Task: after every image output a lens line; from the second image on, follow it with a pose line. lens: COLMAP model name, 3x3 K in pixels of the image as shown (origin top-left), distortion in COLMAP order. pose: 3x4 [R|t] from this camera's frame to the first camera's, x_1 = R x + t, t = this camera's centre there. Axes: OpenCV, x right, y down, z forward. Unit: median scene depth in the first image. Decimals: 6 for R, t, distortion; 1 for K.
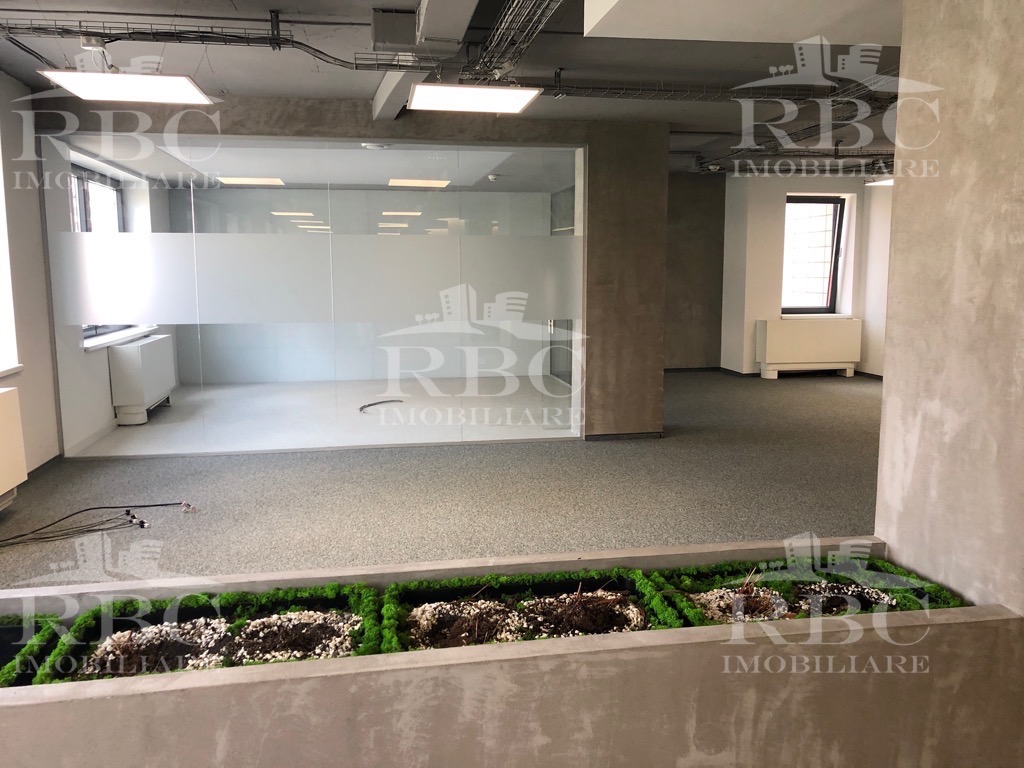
lens RADIAL K [[849.6, 0, 512.0], [0, 849.6, 386.7], [0, 0, 1]] dist [0.056590, -0.002621]
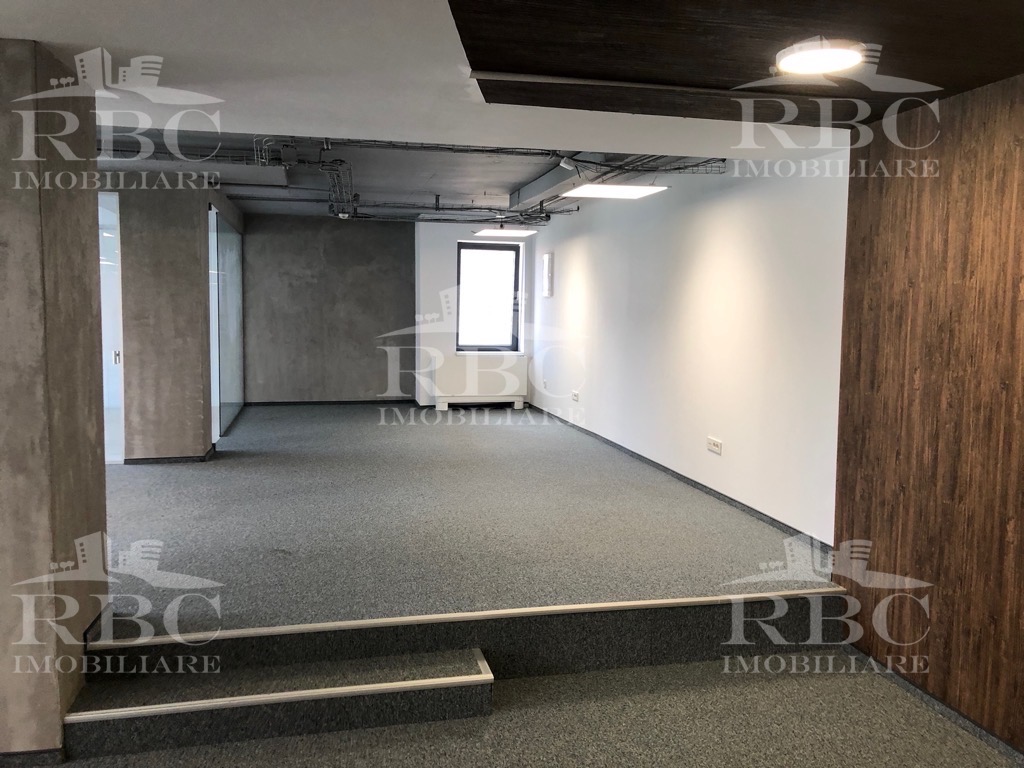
lens RADIAL K [[849.6, 0, 511.9], [0, 849.6, 380.3], [0, 0, 1]] dist [0.056590, -0.002621]
pose [[0.997972, 0.005619, 0.063406, 0.503051], [-0.002328, 0.998652, -0.051855, 0.012861], [-0.063612, 0.051602, 0.996640, -0.115773]]
